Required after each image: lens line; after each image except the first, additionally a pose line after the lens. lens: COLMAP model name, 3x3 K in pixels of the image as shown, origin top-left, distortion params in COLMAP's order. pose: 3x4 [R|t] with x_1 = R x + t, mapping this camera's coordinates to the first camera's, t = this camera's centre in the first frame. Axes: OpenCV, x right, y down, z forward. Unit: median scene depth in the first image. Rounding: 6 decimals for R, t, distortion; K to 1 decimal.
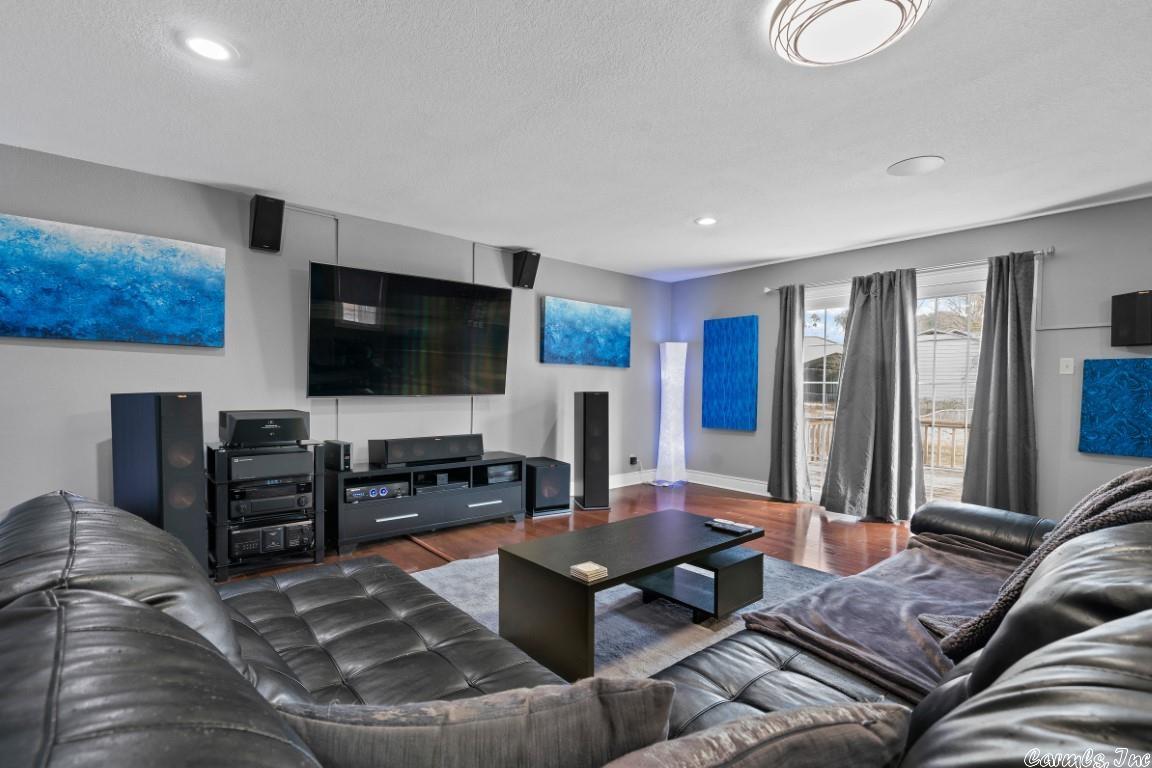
lens RADIAL K [[525.3, 0, 560.0], [0, 525.3, 401.0], [0, 0, 1]] dist [-0.011056, 0.003842]
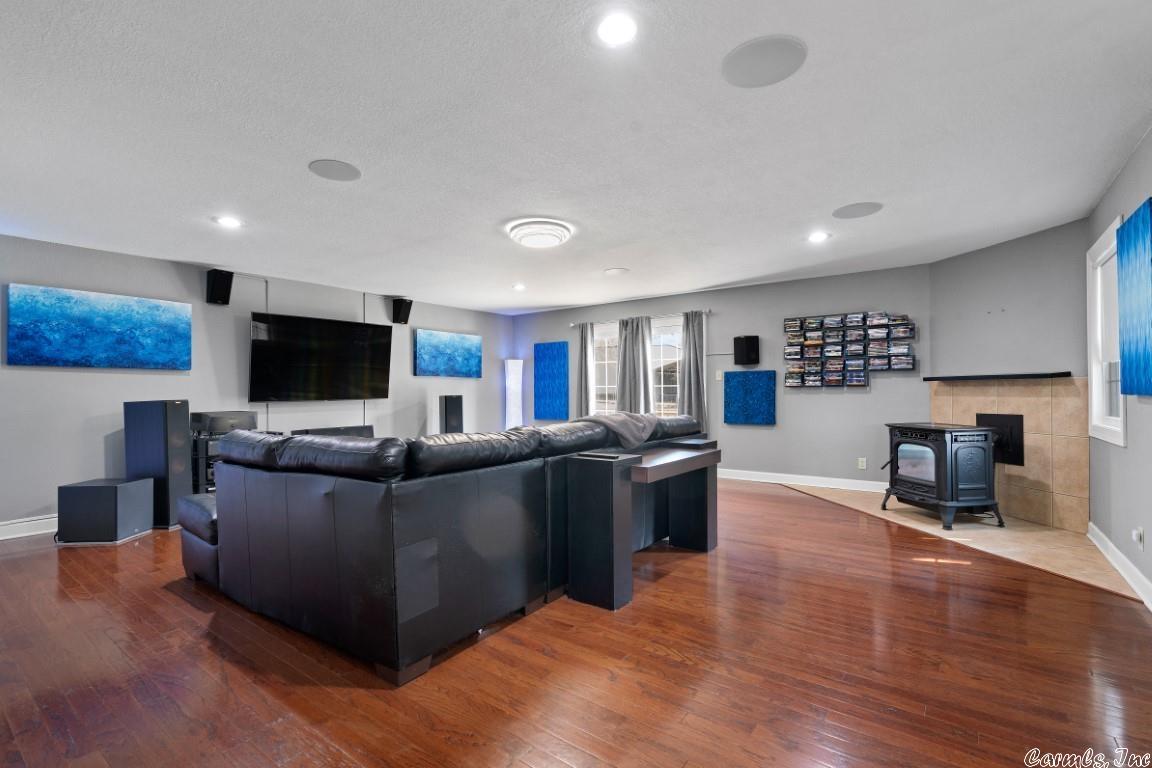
lens RADIAL K [[525.3, 0, 567.1], [0, 525.3, 388.4], [0, 0, 1]] dist [-0.011056, 0.003842]
pose [[0.973627, -0.016518, 0.227547, 0.048632], [0.024067, 0.999247, -0.030443, 0.016384], [-0.226873, 0.035117, 0.973291, -0.539554]]
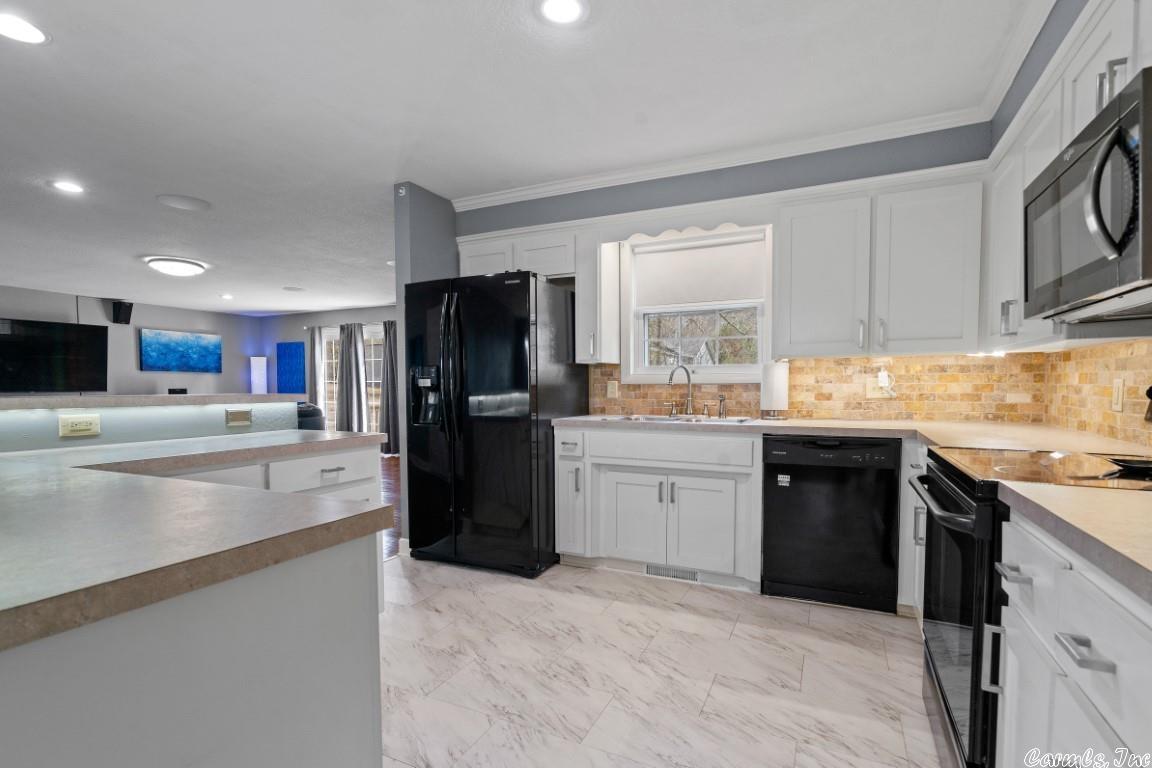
lens RADIAL K [[525.3, 0, 570.3], [0, 525.3, 414.0], [0, 0, 1]] dist [-0.011056, 0.003842]
pose [[0.902149, -0.038747, 0.429681, 0.526711], [0.024508, 0.998953, 0.038626, 0.034265], [-0.430728, -0.024316, 0.902154, -1.155182]]
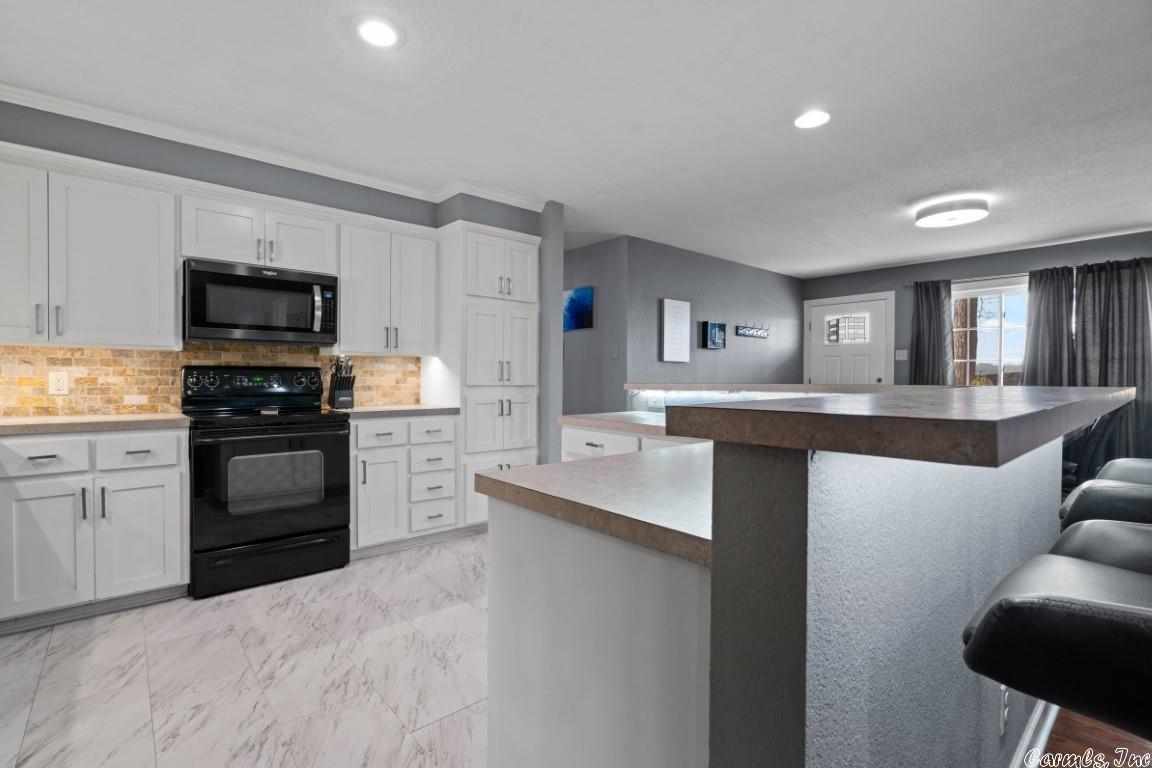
lens RADIAL K [[525.3, 0, 568.2], [0, 525.3, 381.9], [0, 0, 1]] dist [-0.011056, 0.003842]
pose [[-0.999781, -0.012210, -0.016981, 0.545705], [-0.012725, 0.999451, 0.030586, 0.018512], [0.016598, 0.030795, -0.999388, -0.338729]]
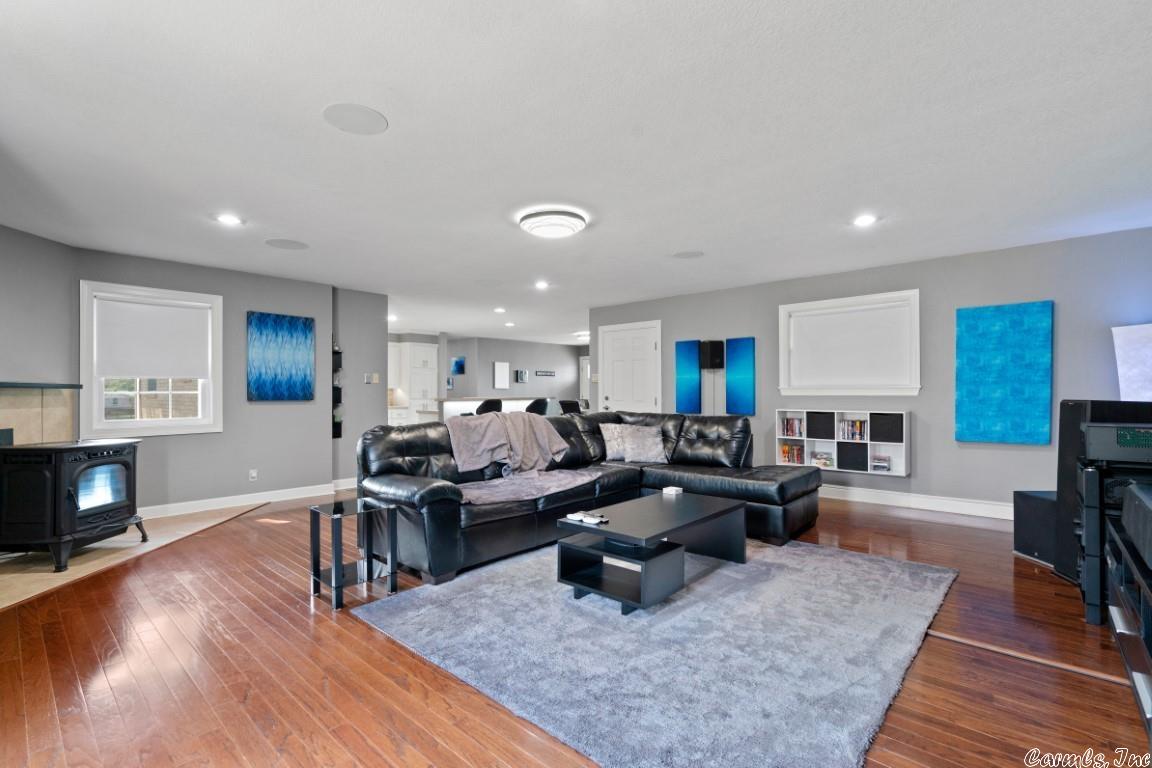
lens RADIAL K [[525.3, 0, 583.5], [0, 525.3, 387.2], [0, 0, 1]] dist [-0.011056, 0.003842]
pose [[-0.987468, -0.007115, -0.157661, 0.299067], [-0.008606, 0.999924, 0.008777, -0.028663], [0.157587, 0.010023, -0.987454, 1.252983]]
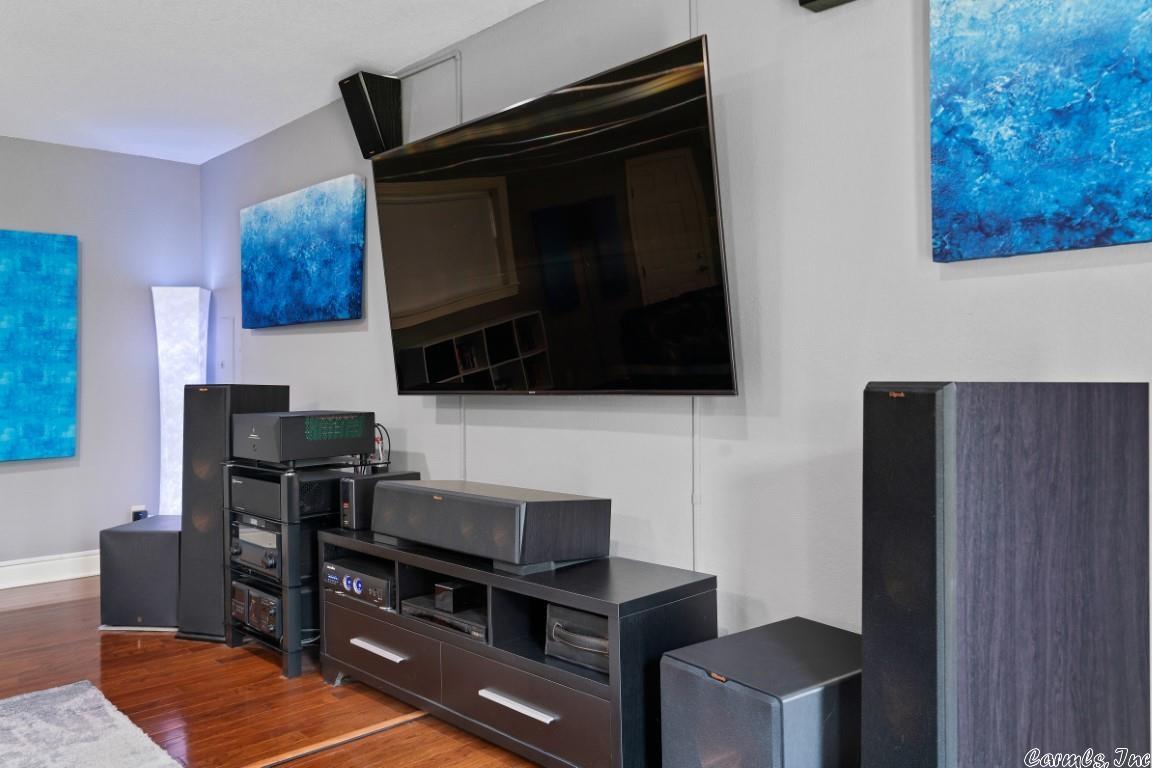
lens RADIAL K [[896.0, 0, 553.0], [0, 896.0, 376.7], [0, 0, 1]] dist [0.026433, -0.016274]
pose [[0.065020, -0.004206, -0.997875, 0.428128], [-0.011096, 0.999926, -0.004938, -0.017944], [0.997822, 0.011393, 0.064969, 0.925491]]
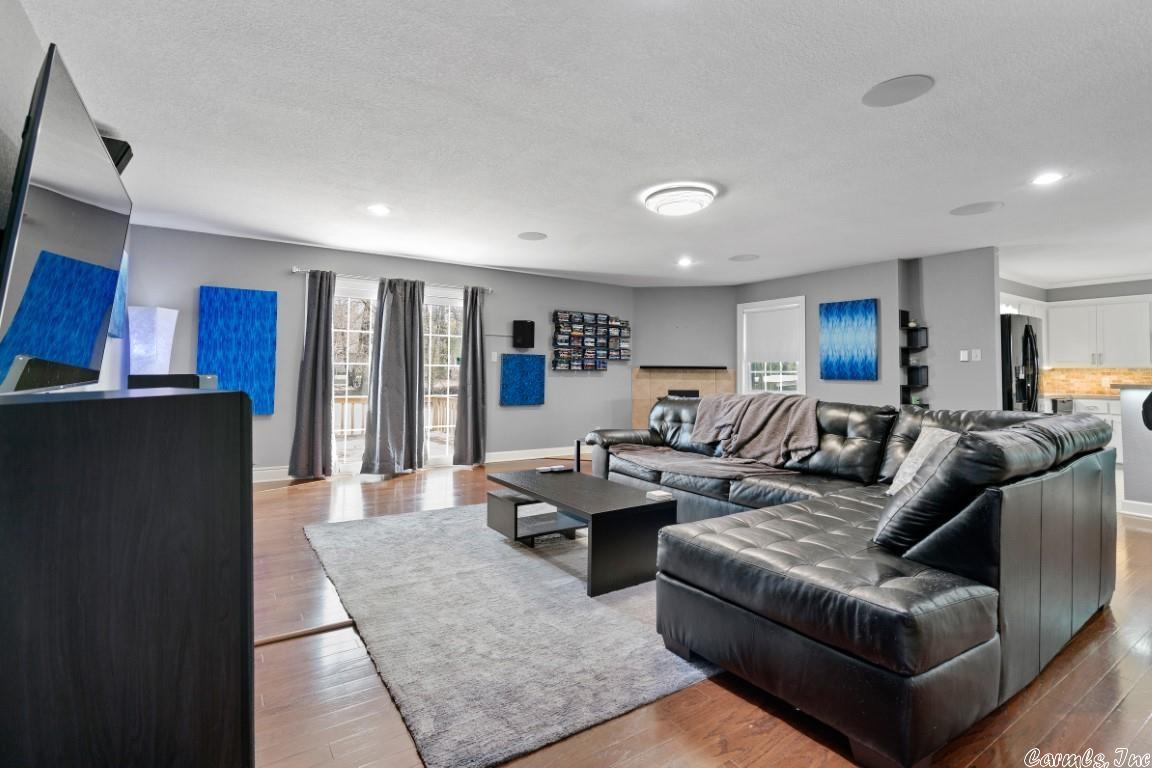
lens RADIAL K [[525.3, 0, 563.5], [0, 525.3, 359.7], [0, 0, 1]] dist [-0.011056, 0.003842]
pose [[0.127112, 0.014370, 0.991784, -0.633192], [0.015737, 0.999740, -0.016502, -0.020866], [-0.991763, 0.017705, 0.126853, 0.459944]]
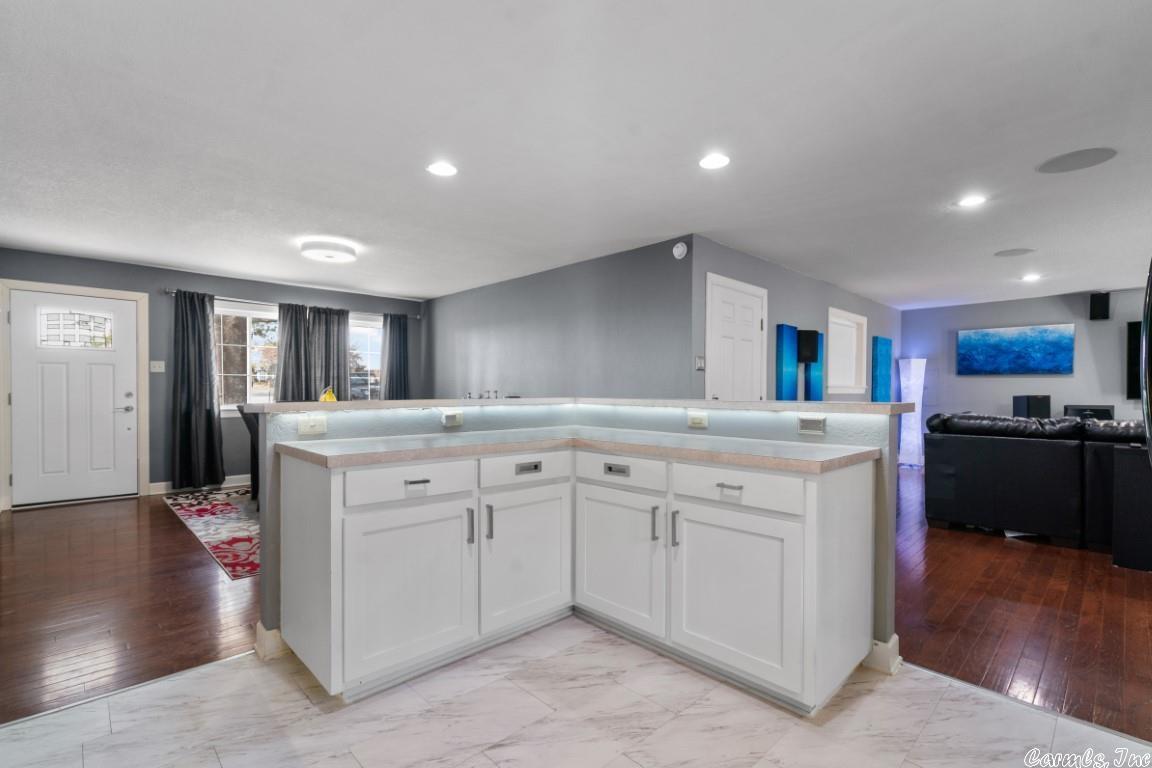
lens RADIAL K [[525.3, 0, 565.8], [0, 525.3, 397.7], [0, 0, 1]] dist [-0.011056, 0.003842]
pose [[0.061314, 0.002647, -0.998115, 0.949709], [-0.024883, 0.999690, 0.001123, 0.027326], [0.997808, 0.024767, 0.061361, -0.810277]]
